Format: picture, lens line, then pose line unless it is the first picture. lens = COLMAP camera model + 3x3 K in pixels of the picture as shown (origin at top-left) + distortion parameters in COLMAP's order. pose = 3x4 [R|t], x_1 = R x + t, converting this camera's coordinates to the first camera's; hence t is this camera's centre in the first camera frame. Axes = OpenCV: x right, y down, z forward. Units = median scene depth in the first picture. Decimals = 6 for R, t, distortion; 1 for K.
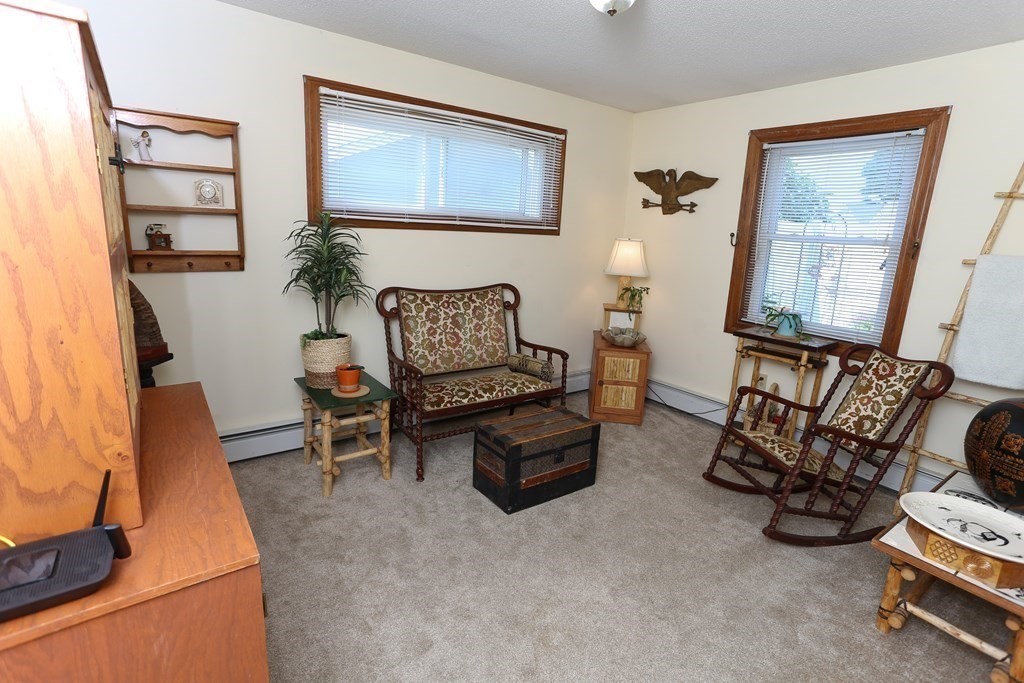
lens RADIAL K [[494.5, 0, 514.9], [0, 494.5, 335.6], [0, 0, 1]] dist [-0.052849, 0.030995]
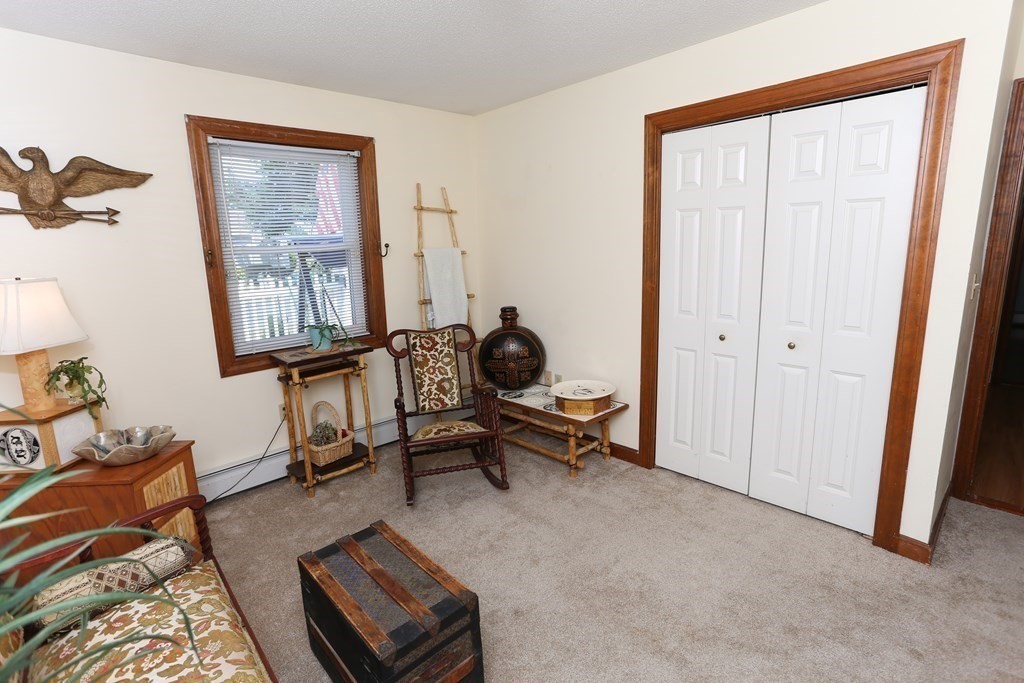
lens RADIAL K [[494.5, 0, 514.9], [0, 494.5, 335.6], [0, 0, 1]] dist [-0.052849, 0.030995]
pose [[-0.125364, -0.233531, 0.964234, -0.386056], [0.239429, 0.936053, 0.257835, -0.171340], [-0.962787, 0.263188, -0.061433, 0.643034]]
